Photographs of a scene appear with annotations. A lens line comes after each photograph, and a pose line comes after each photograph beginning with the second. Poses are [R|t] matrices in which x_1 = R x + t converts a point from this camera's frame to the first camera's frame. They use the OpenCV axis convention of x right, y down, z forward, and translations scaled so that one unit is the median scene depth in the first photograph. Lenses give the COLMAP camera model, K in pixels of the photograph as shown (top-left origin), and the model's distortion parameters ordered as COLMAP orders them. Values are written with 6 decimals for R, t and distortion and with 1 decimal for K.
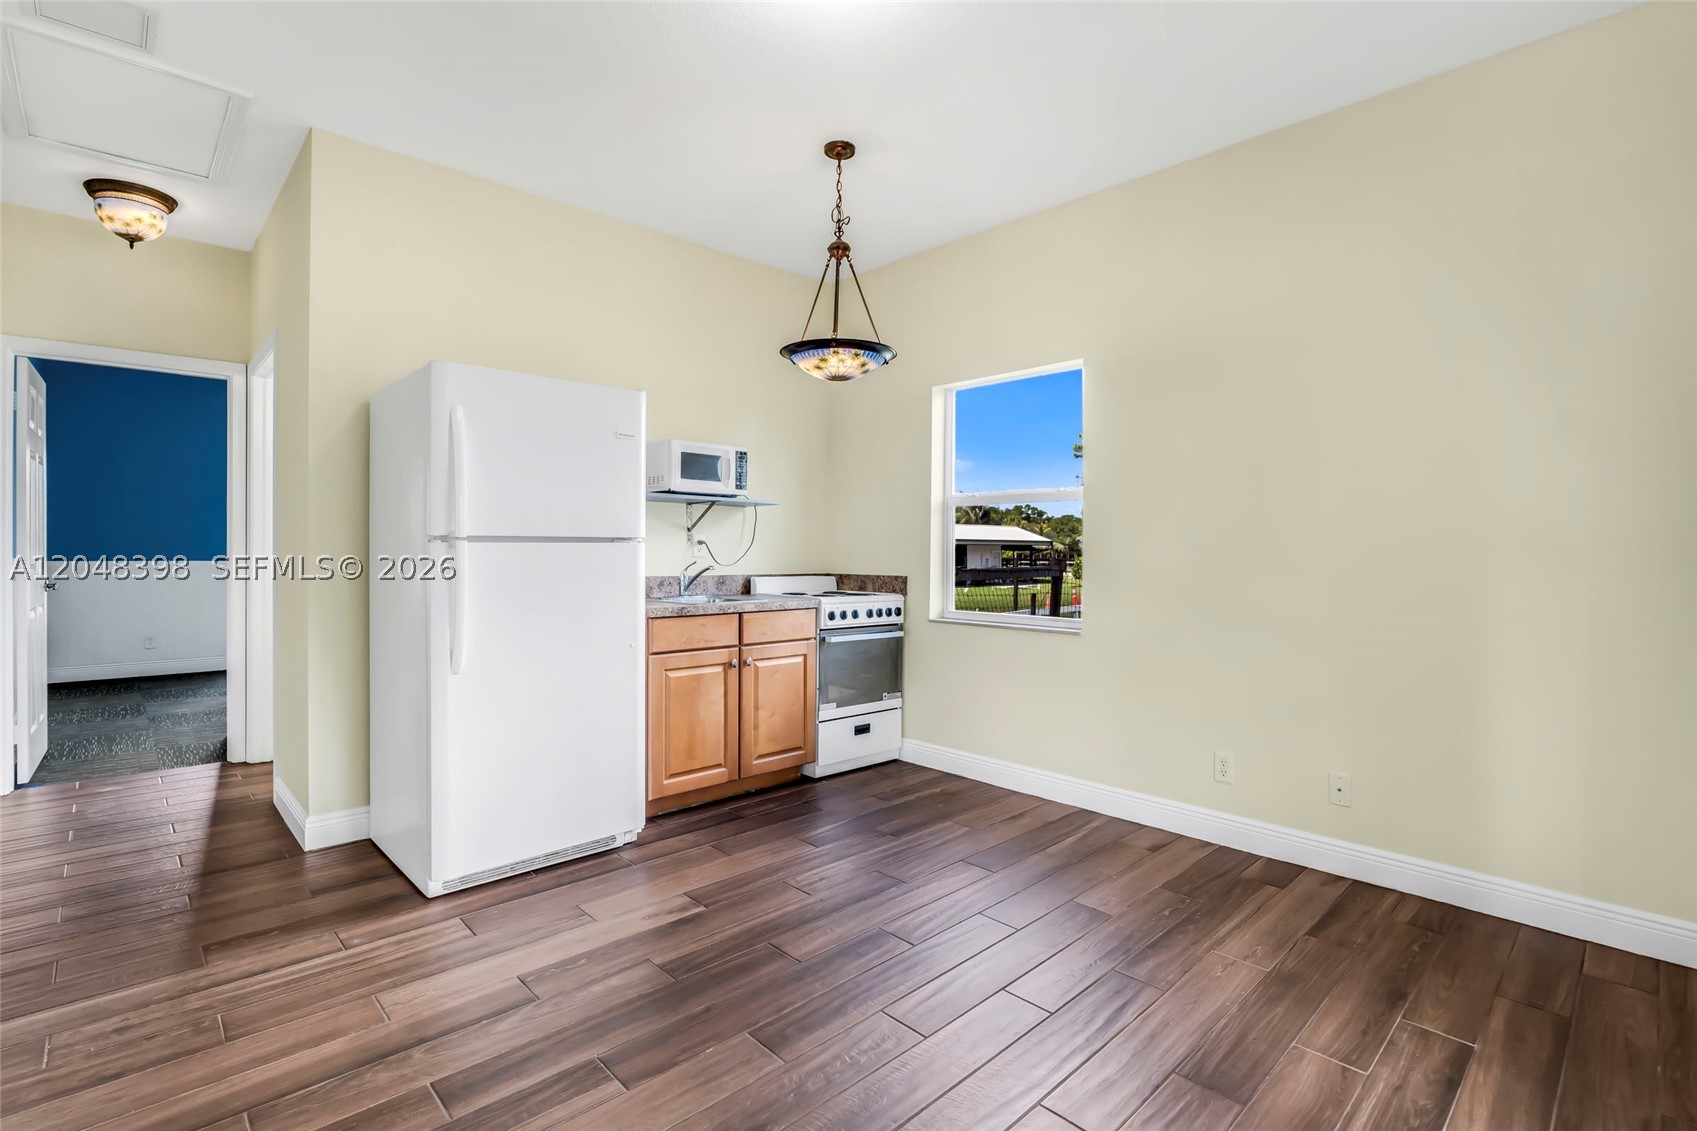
lens RADIAL K [[787.8, 0, 851.7], [0, 787.8, 555.8], [0, 0, 1]] dist [-0.001226, -0.000433]
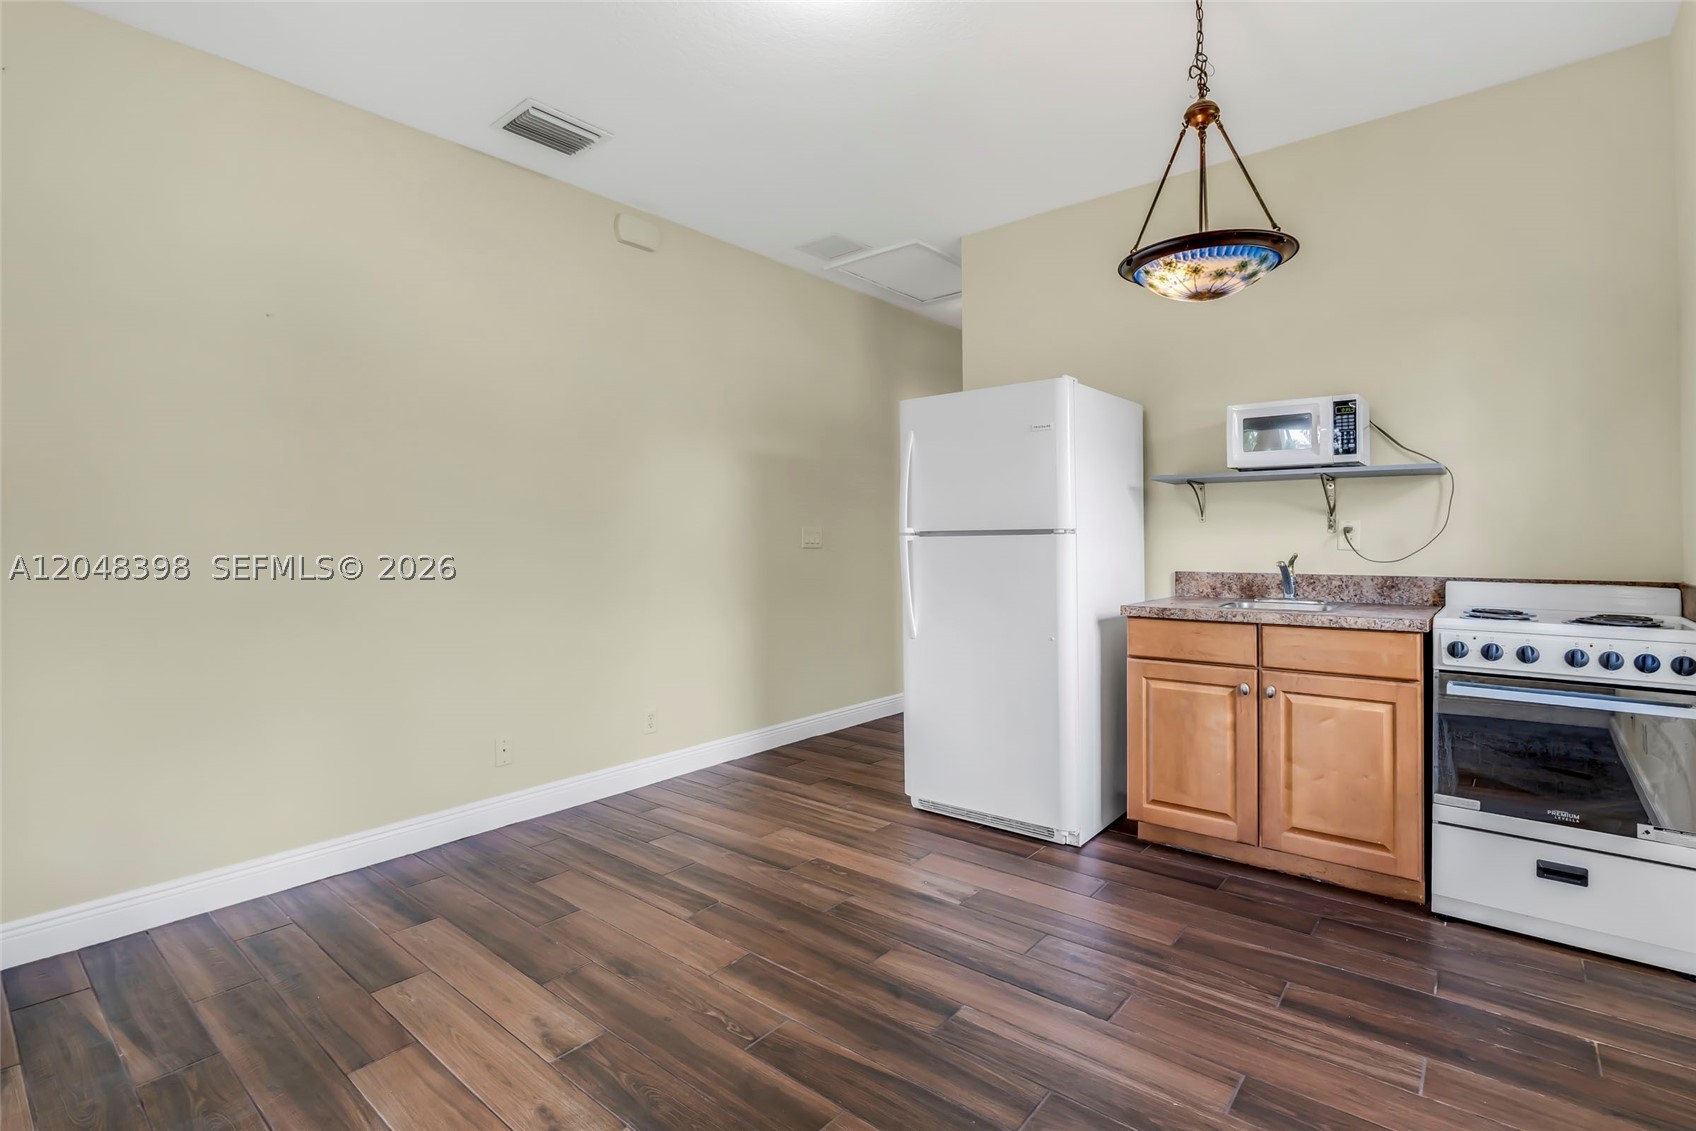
lens RADIAL K [[799.6, 0, 852.2], [0, 799.6, 539.4], [0, 0, 1]] dist [-0.000967, 0.000321]
pose [[0.135009, -0.008856, -0.990805, 0.568994], [-0.002646, 0.999953, -0.009298, 0.000198], [0.990841, 0.003878, 0.134980, 0.523917]]
